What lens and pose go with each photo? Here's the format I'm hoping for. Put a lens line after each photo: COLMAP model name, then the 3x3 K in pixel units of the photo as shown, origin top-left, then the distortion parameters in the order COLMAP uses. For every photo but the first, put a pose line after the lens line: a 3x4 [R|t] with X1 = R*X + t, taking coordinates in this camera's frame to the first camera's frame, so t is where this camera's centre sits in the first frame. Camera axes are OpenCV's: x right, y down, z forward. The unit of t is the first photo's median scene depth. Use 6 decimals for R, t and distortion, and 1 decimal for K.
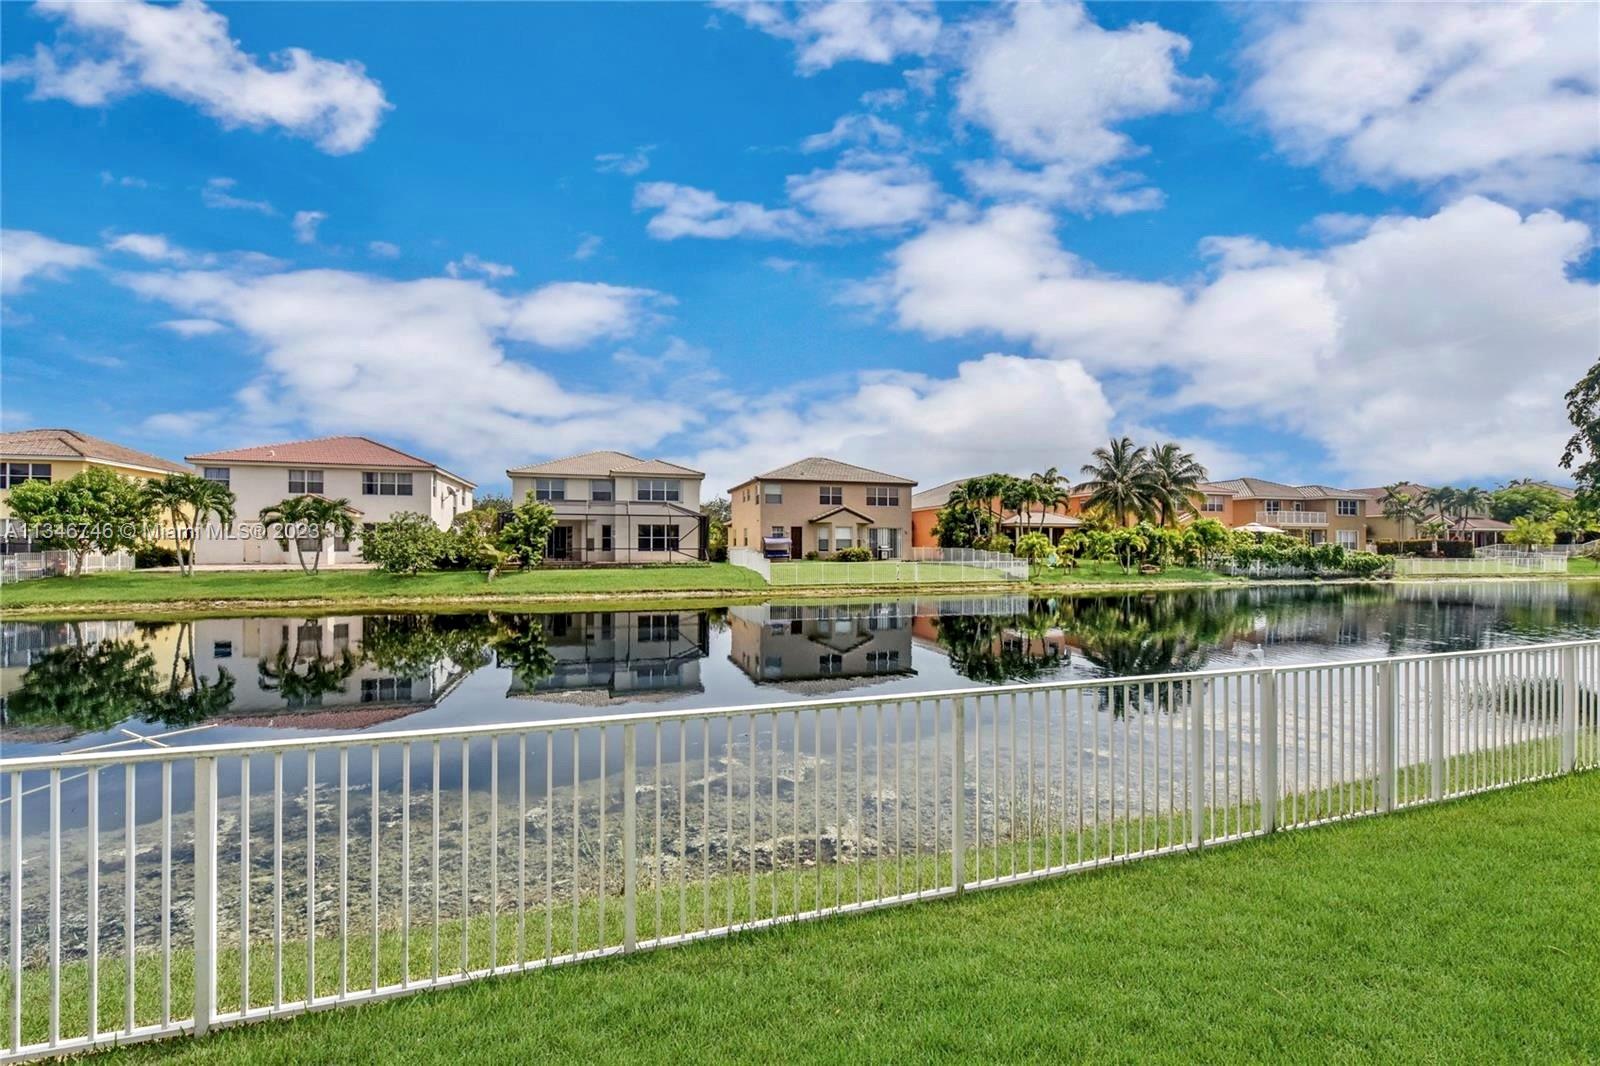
lens RADIAL K [[651.2, 0, 805.5], [0, 651.2, 539.6], [0, 0, 1]] dist [0.010151, -0.002309]
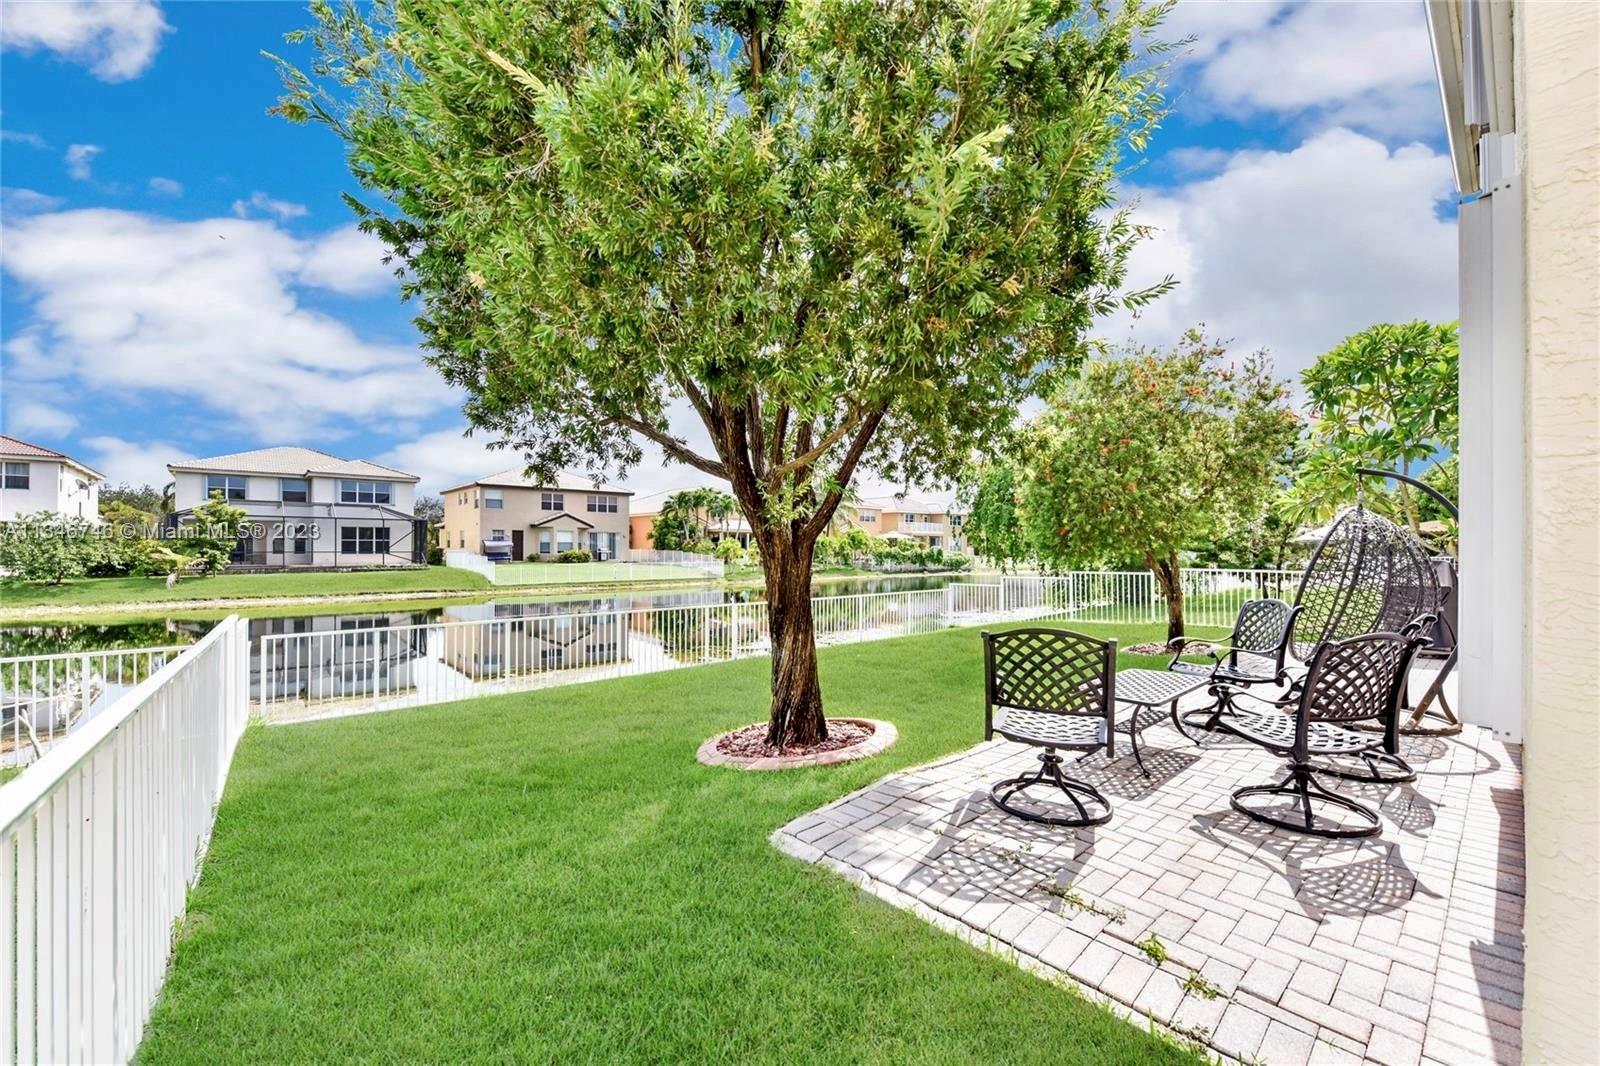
lens RADIAL K [[651.2, 0, 802.4], [0, 651.2, 543.4], [0, 0, 1]] dist [0.010151, -0.002309]
pose [[0.915571, 0.004582, 0.402131, -0.017661], [-0.007454, 0.999957, 0.005577, -0.008436], [-0.402088, -0.008103, 0.915565, -0.170638]]
